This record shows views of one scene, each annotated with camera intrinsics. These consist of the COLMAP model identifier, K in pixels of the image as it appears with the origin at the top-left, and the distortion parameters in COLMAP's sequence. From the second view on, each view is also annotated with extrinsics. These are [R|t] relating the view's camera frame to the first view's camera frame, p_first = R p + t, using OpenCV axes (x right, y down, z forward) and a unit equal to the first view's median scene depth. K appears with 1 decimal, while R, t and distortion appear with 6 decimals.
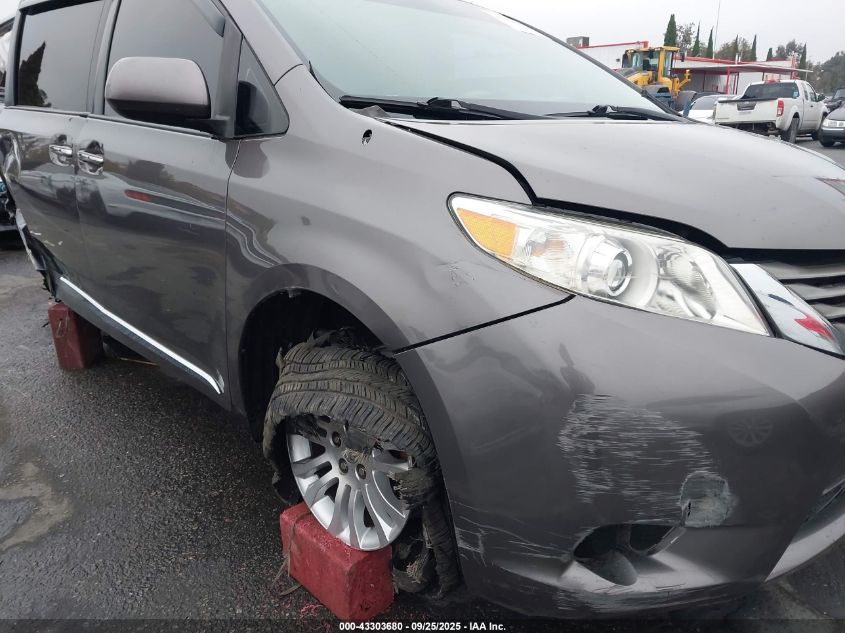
lens RADIAL K [[647.5, 0, 422.6], [0, 647.5, 327.2], [0, 0, 1]] dist [0.086080, -0.107967]
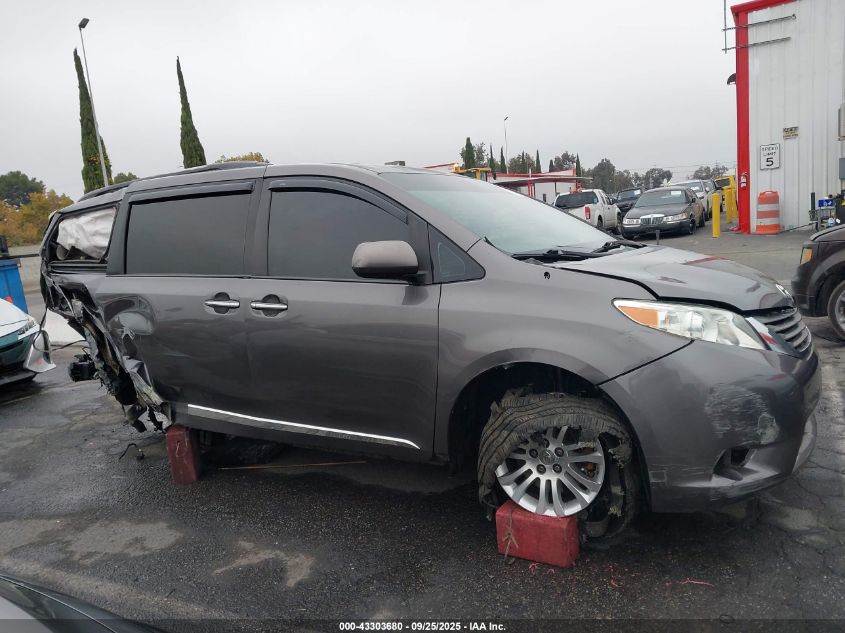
lens RADIAL K [[647.5, 0, 422.6], [0, 647.5, 327.2], [0, 0, 1]] dist [0.086080, -0.107967]
pose [[0.963257, -0.115854, 0.242309, -0.973933], [0.154773, 0.976762, -0.148258, 0.078540], [-0.219502, 0.180314, 0.958804, -0.731598]]
